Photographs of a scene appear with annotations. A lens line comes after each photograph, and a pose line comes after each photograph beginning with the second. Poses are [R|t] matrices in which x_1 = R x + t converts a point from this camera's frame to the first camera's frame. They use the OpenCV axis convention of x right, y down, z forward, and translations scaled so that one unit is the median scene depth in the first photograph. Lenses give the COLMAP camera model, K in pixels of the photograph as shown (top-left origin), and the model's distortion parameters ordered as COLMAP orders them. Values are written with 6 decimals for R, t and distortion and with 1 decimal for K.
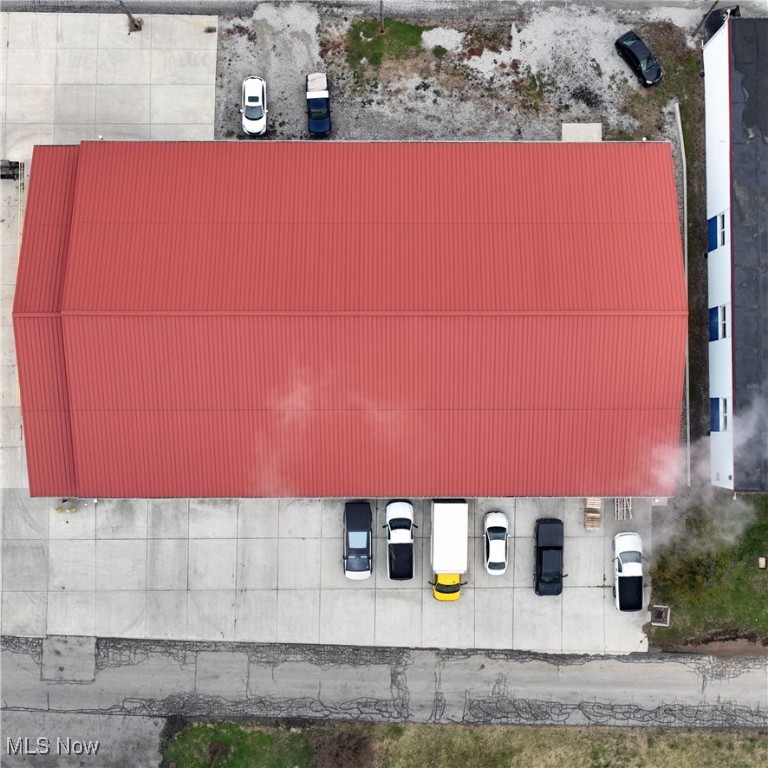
lens RADIAL K [[960.5, 0, 387.1], [0, 960.5, 380.5], [0, 0, 1]] dist [0.004618, 0.000000]
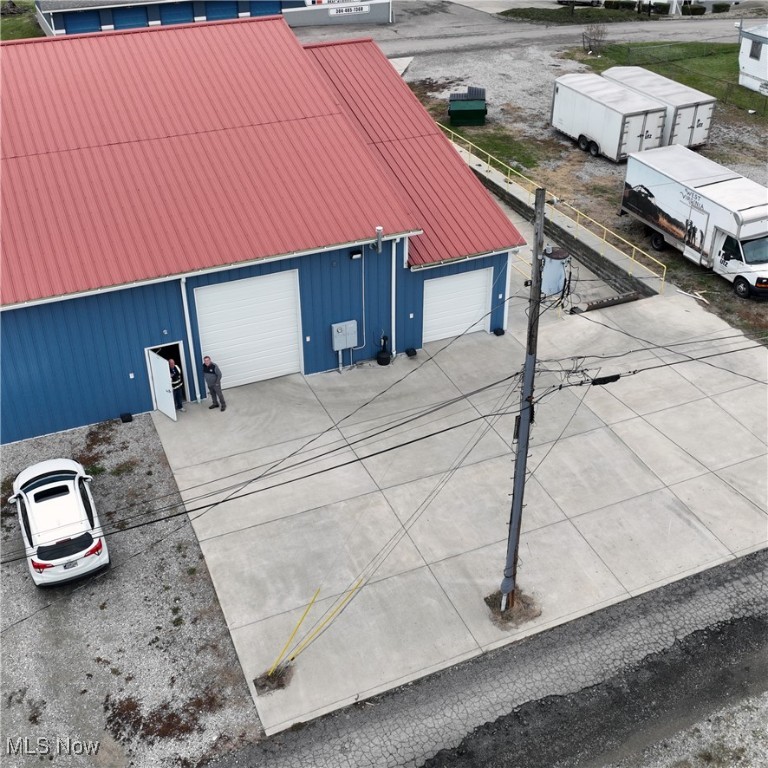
lens RADIAL K [[960.5, 0, 384.1], [0, 960.5, 385.1], [0, 0, 1]] dist [0.004618, 0.000000]
pose [[-0.916529, 0.204889, -0.343505, -0.134440], [-0.399961, -0.464206, 0.790281, -0.561207], [0.002462, 0.861704, 0.507406, 0.783493]]
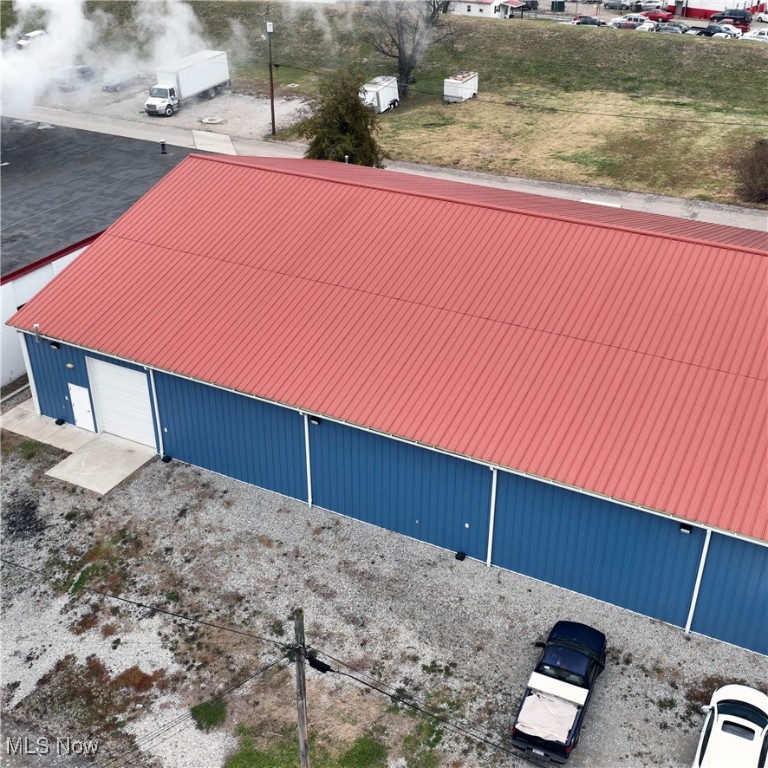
lens RADIAL K [[960.5, 0, 386.4], [0, 960.5, 385.2], [0, 0, 1]] dist [0.004618, 0.000000]
pose [[-0.882727, -0.248401, 0.398860, -0.130925], [0.468986, -0.413260, 0.780556, -0.561310], [-0.029058, 0.876078, 0.481292, 0.703797]]
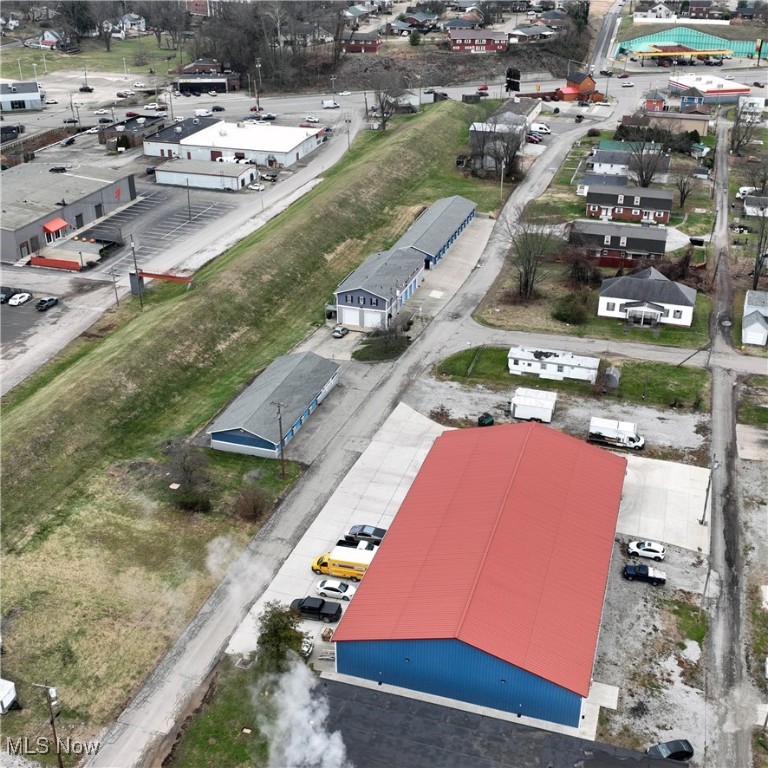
lens RADIAL K [[960.5, 0, 386.3], [0, 960.5, 384.3], [0, 0, 1]] dist [0.004618, 0.000000]
pose [[-0.298459, 0.419947, -0.857069, 1.218385], [-0.954117, -0.108568, 0.279058, -0.284395], [0.024139, 0.901031, 0.433081, 0.054438]]
